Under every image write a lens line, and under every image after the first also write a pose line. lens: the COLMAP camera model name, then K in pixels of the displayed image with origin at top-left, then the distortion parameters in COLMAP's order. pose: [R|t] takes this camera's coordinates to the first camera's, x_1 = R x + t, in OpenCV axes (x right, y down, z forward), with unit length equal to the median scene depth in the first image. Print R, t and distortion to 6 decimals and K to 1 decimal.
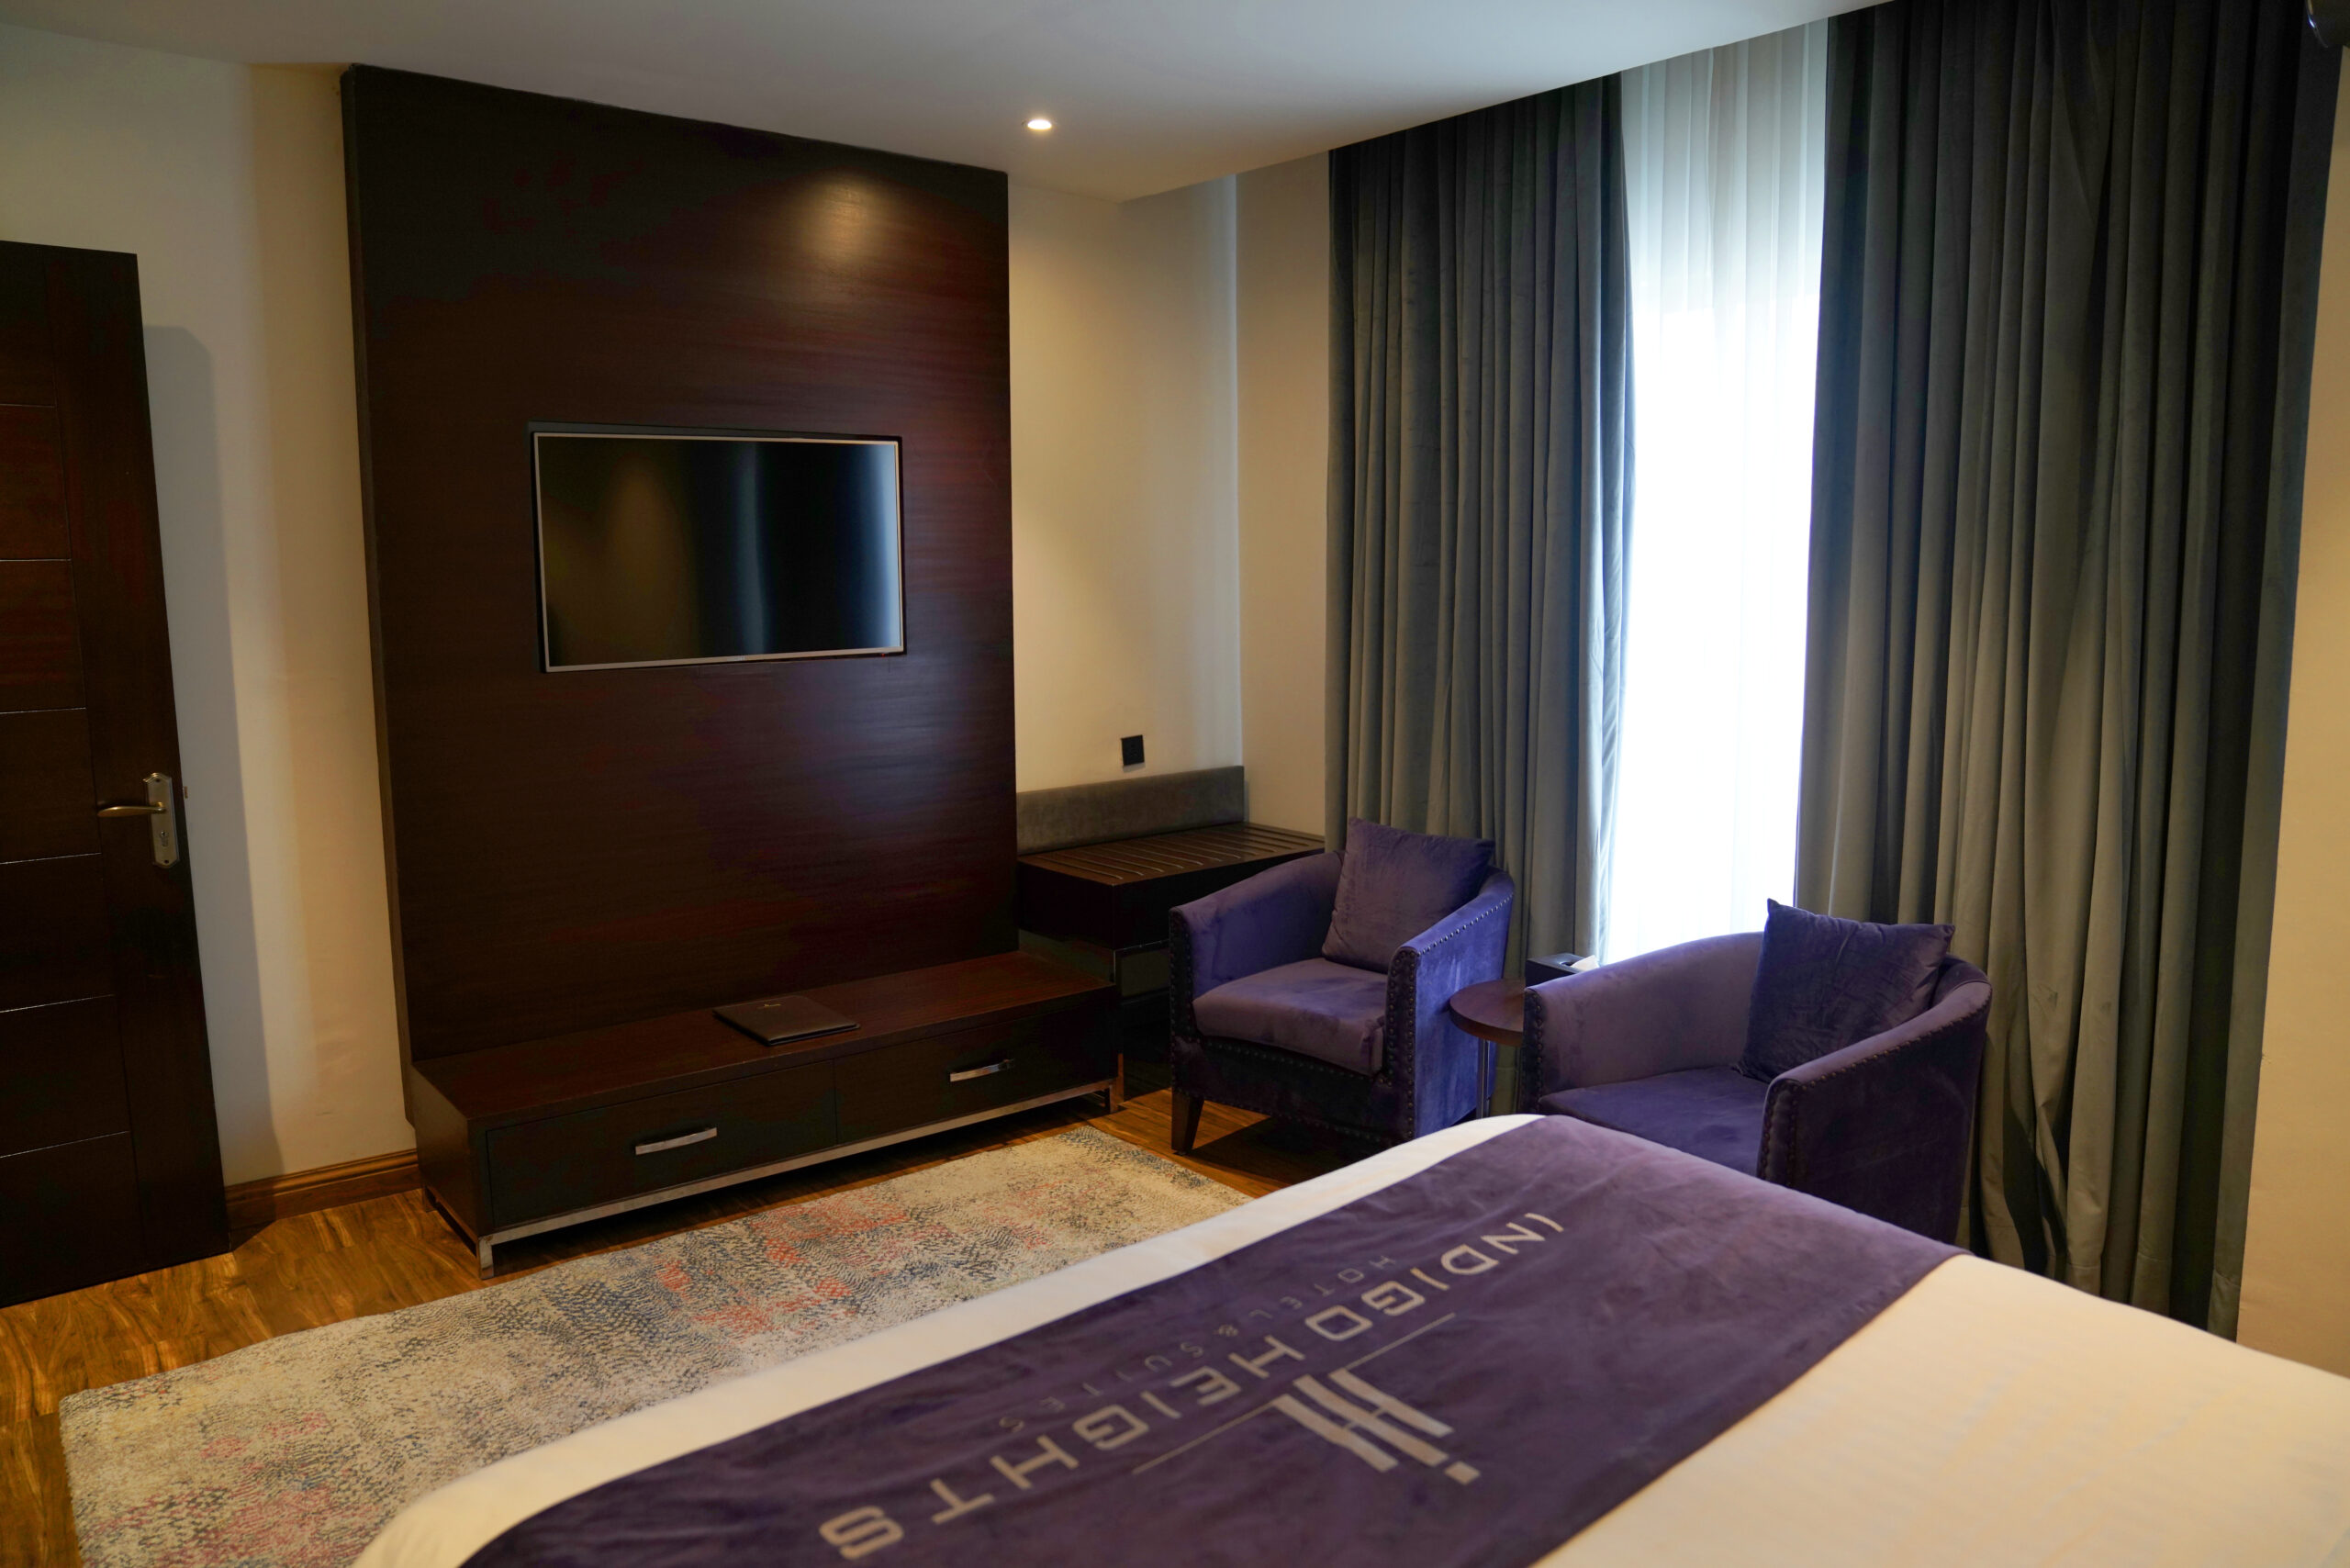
lens RADIAL K [[1613.5, 0, 1168.8], [0, 1613.5, 787.9], [0, 0, 1]] dist [-0.135045, 0.105234]
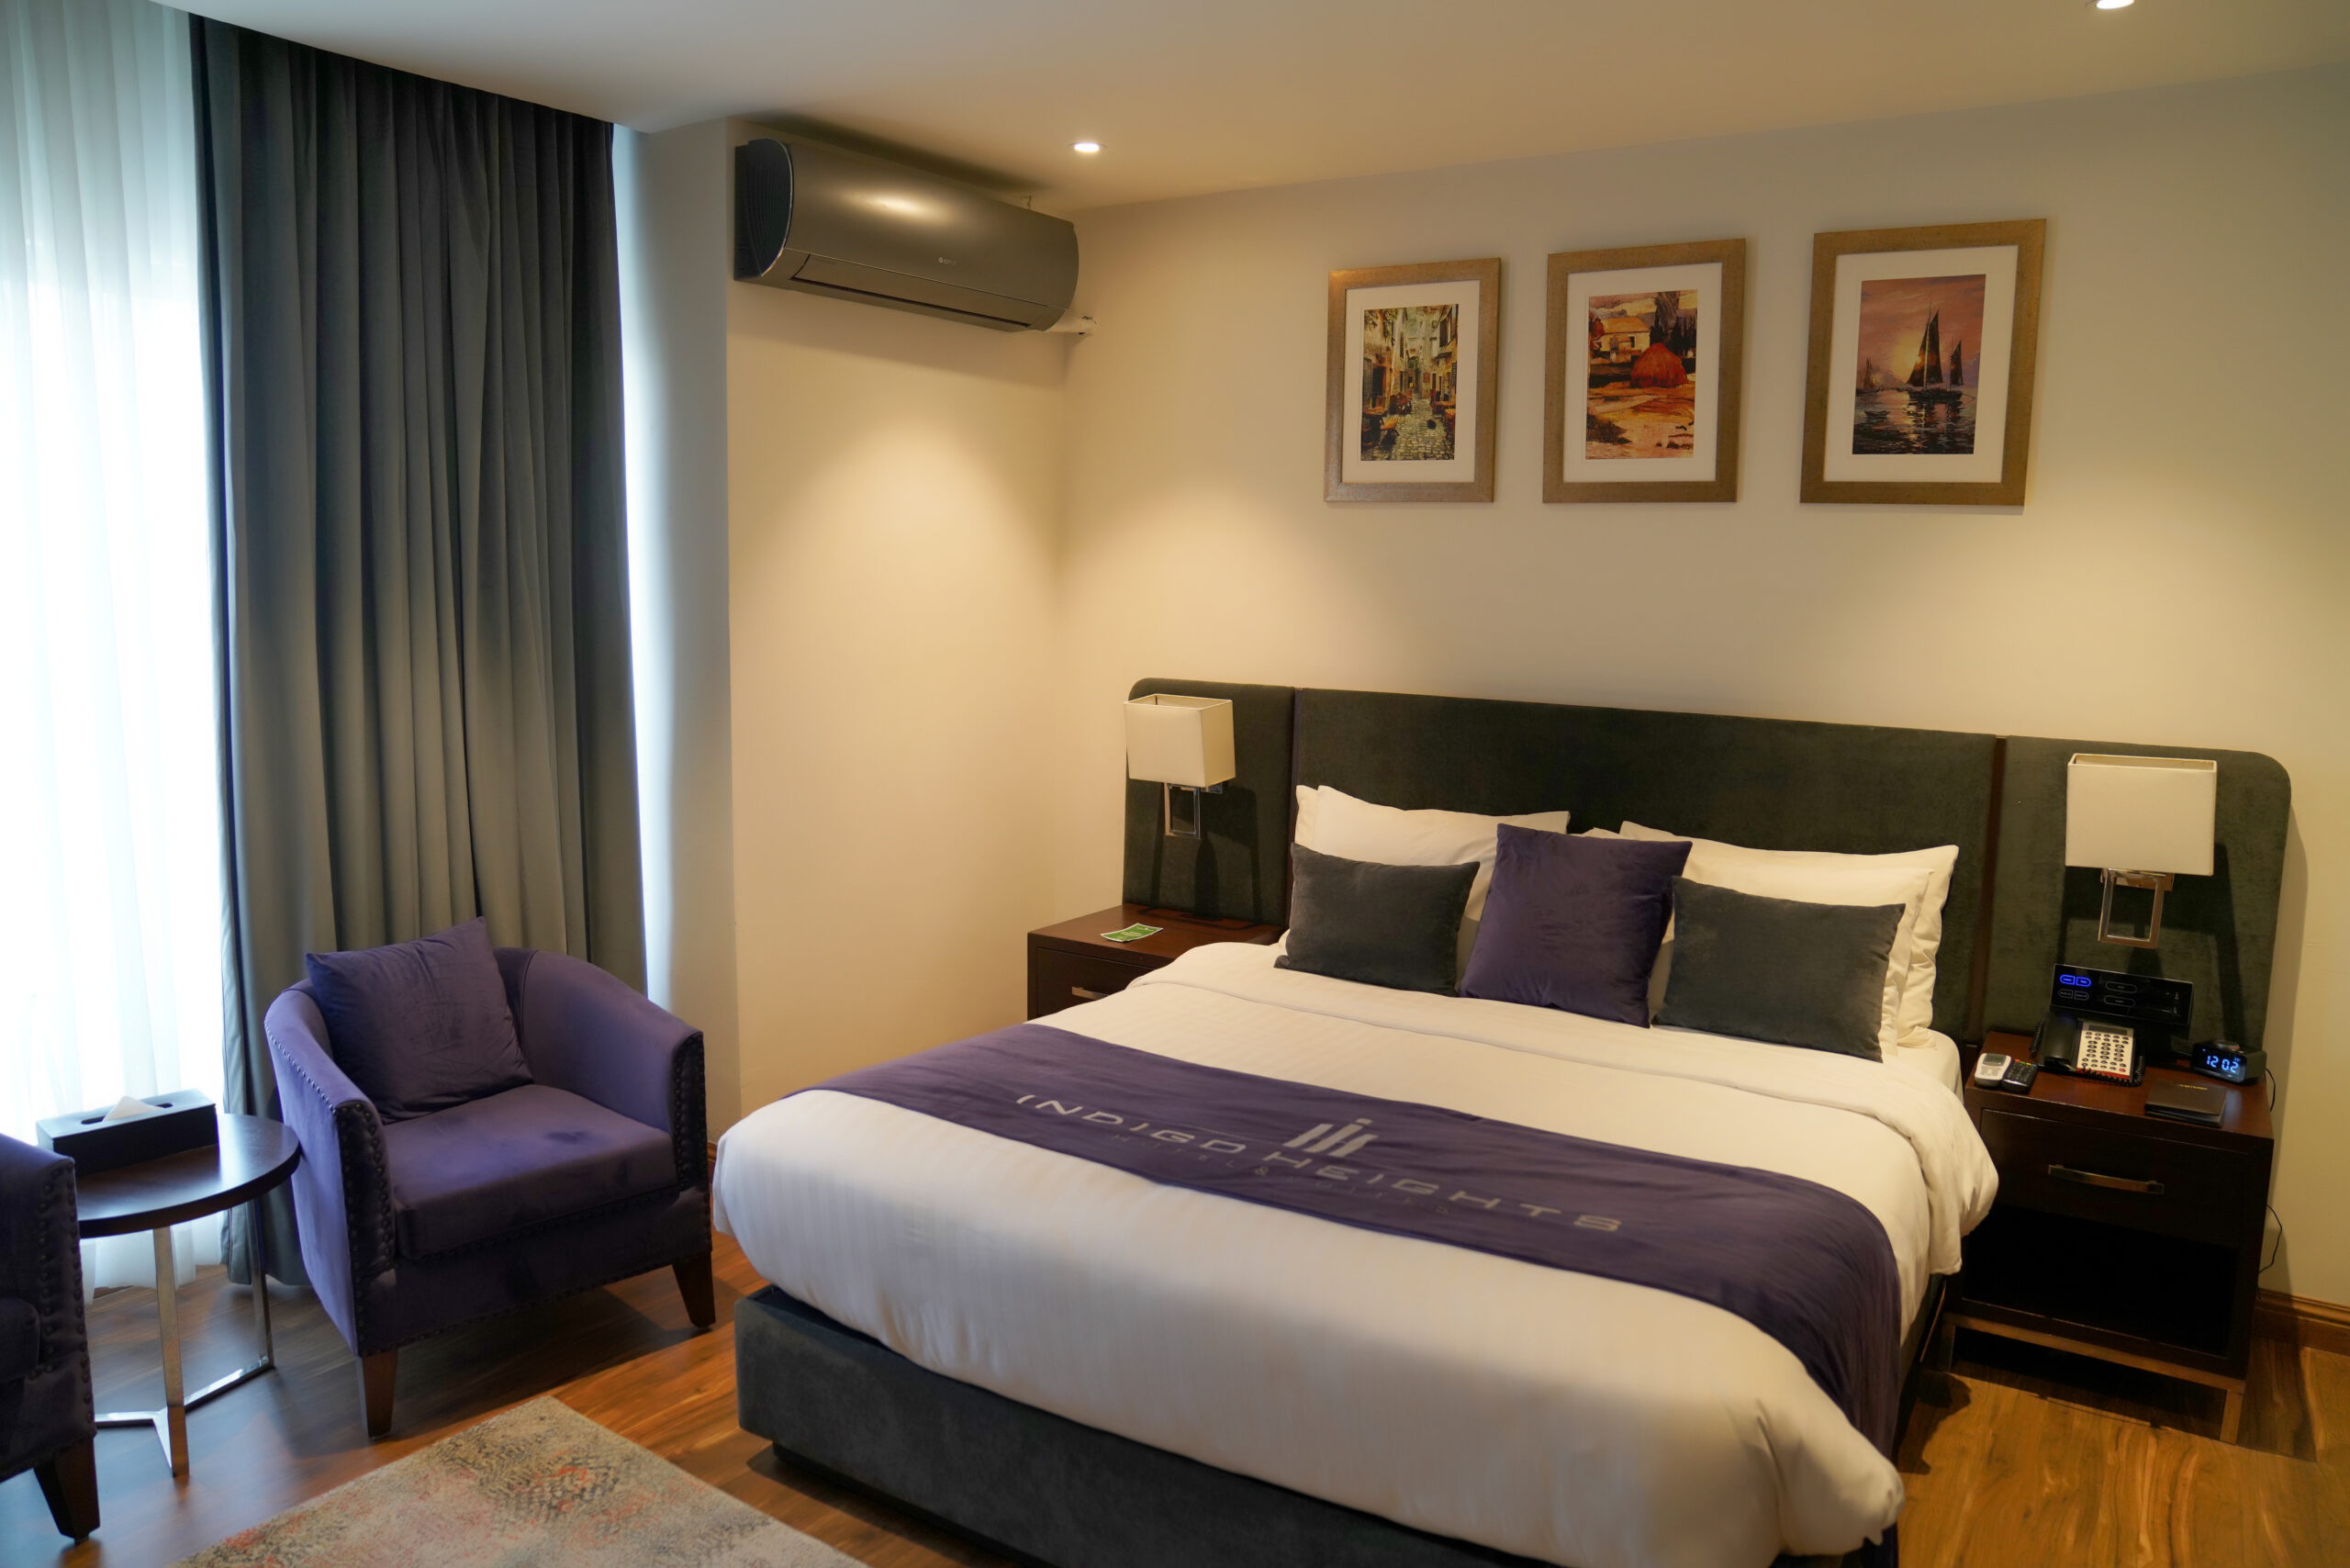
lens RADIAL K [[1613.5, 0, 1168.8], [0, 1613.5, 787.9], [0, 0, 1]] dist [-0.135045, 0.105234]
pose [[-0.271928, -0.137031, 0.952511, -1.379732], [0.120461, 0.977177, 0.174970, -0.274267], [-0.954748, 0.162320, -0.249215, 1.528611]]
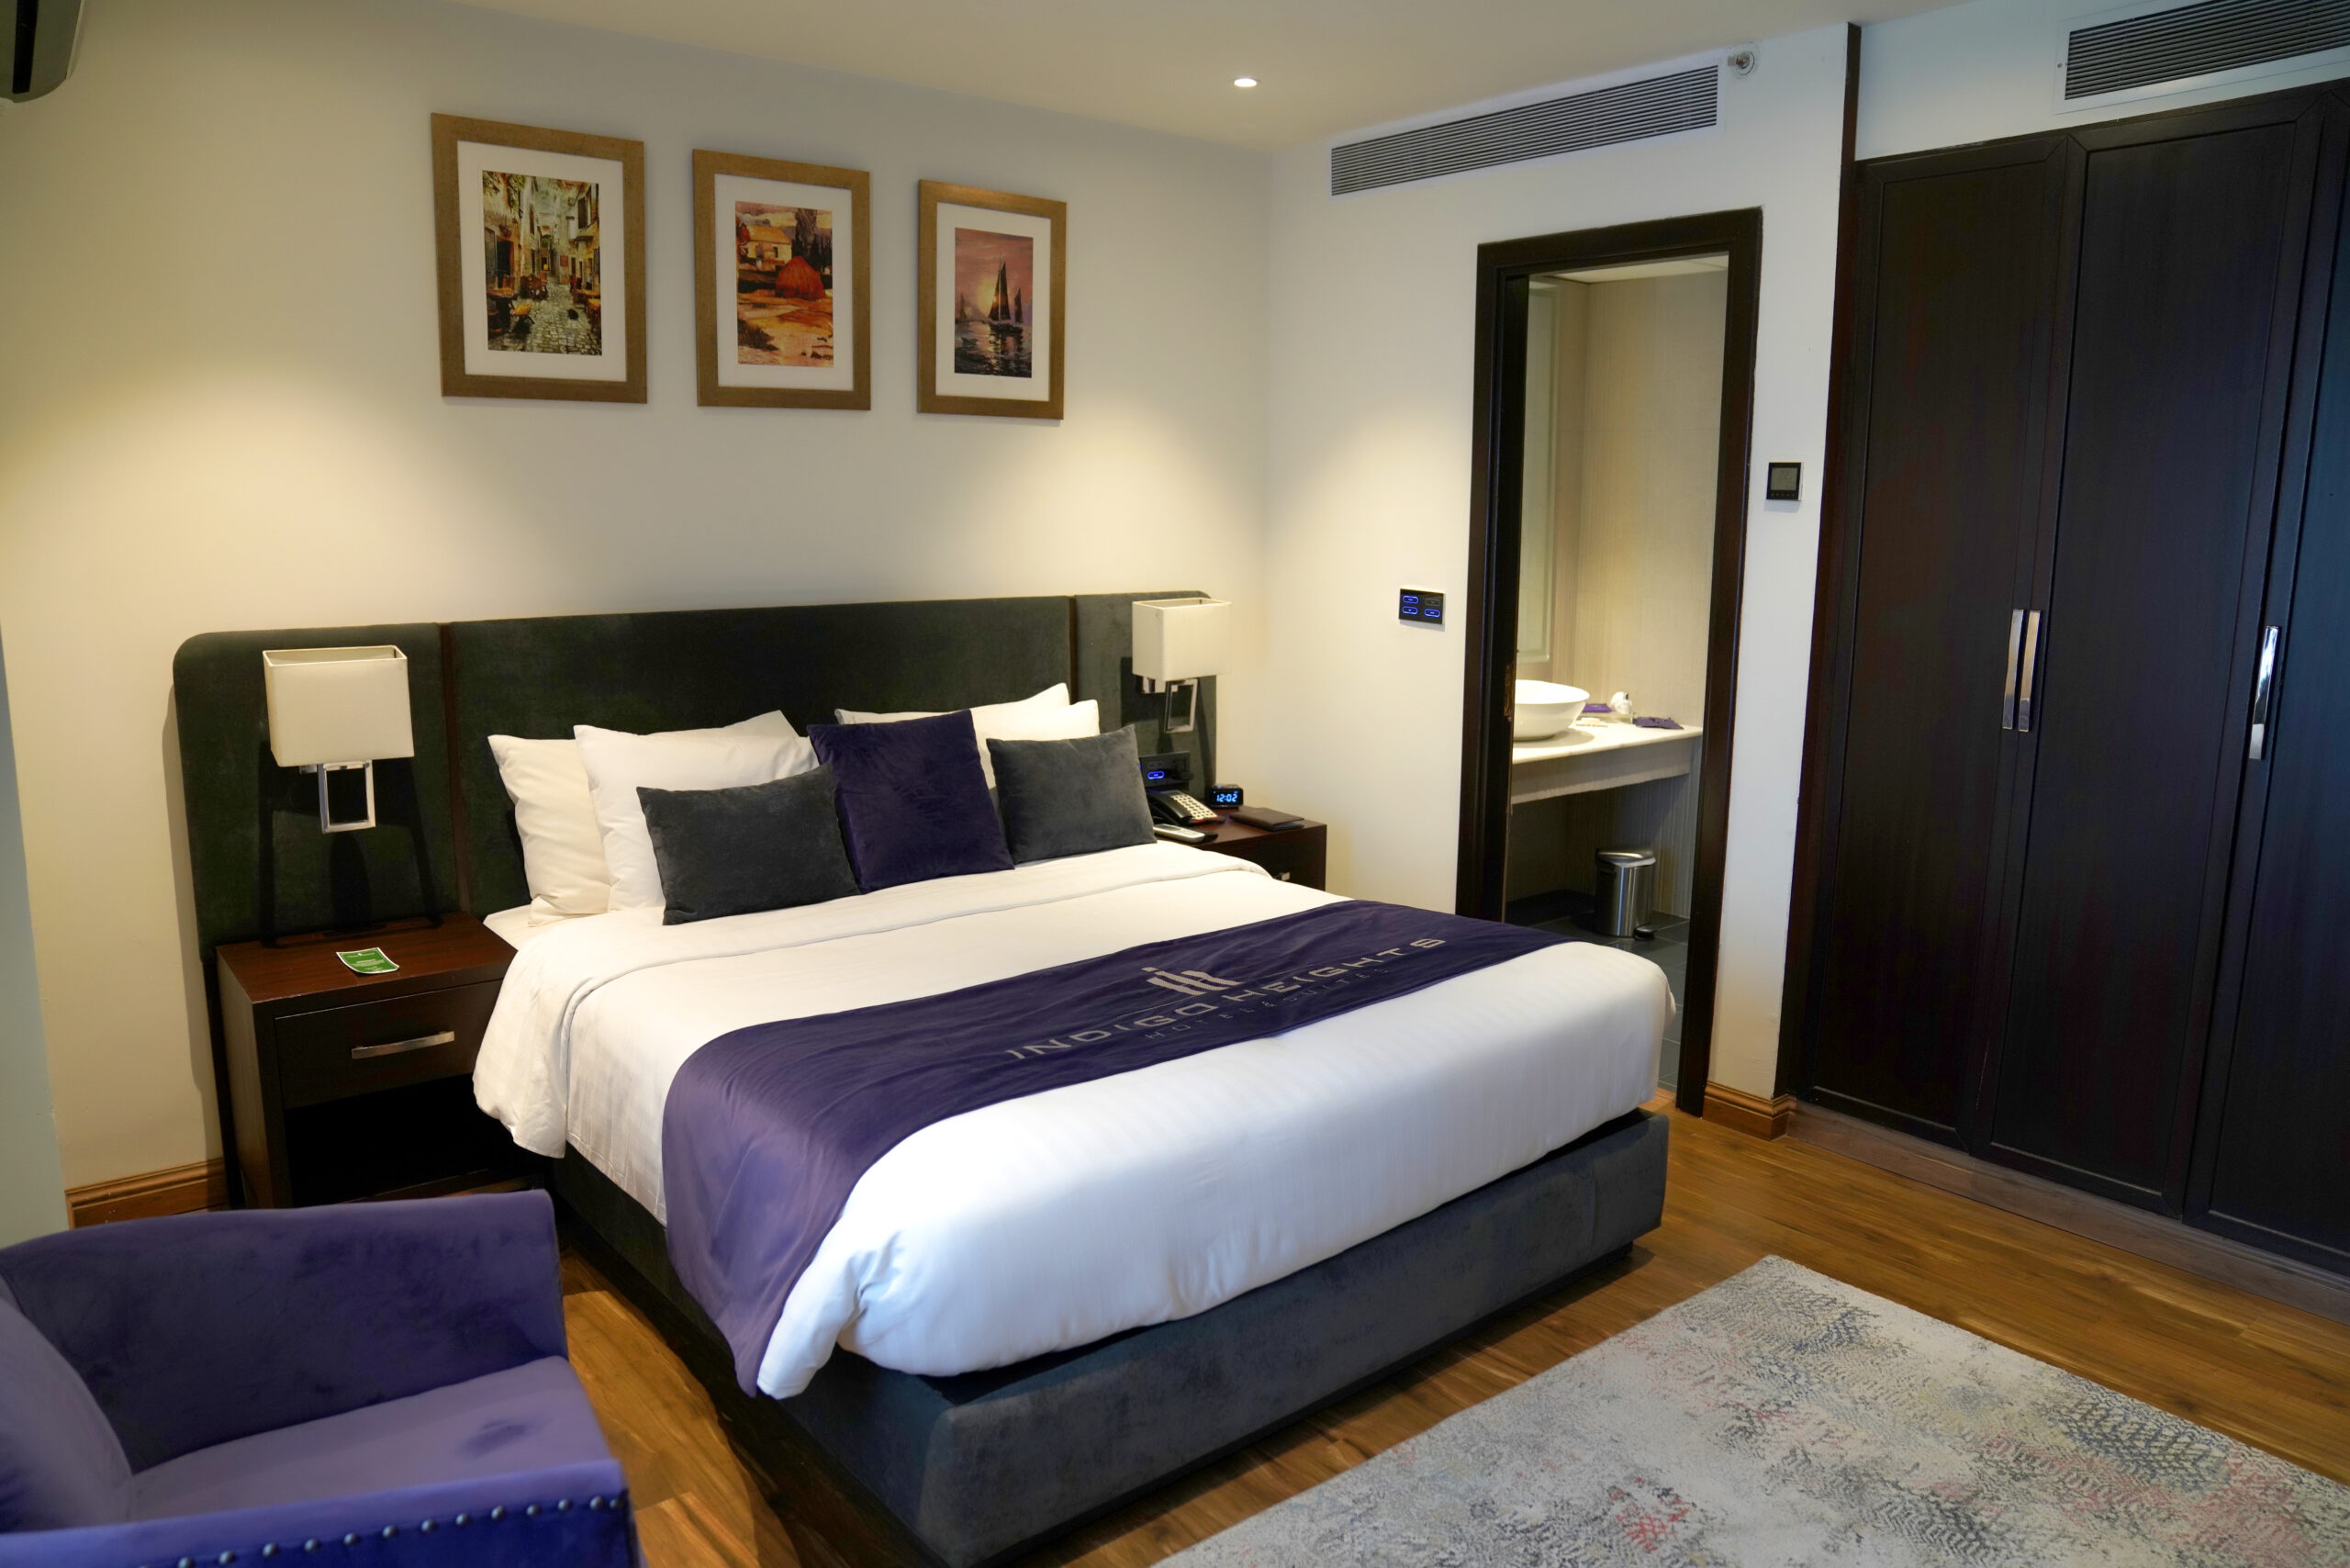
lens RADIAL K [[1613.5, 0, 1168.8], [0, 1613.5, 787.9], [0, 0, 1]] dist [-0.135045, 0.105234]
pose [[-0.999475, -0.015202, 0.028603, 0.101038], [-0.005415, 0.949027, 0.315147, -0.417062], [-0.031936, 0.314827, -0.948612, 2.744547]]
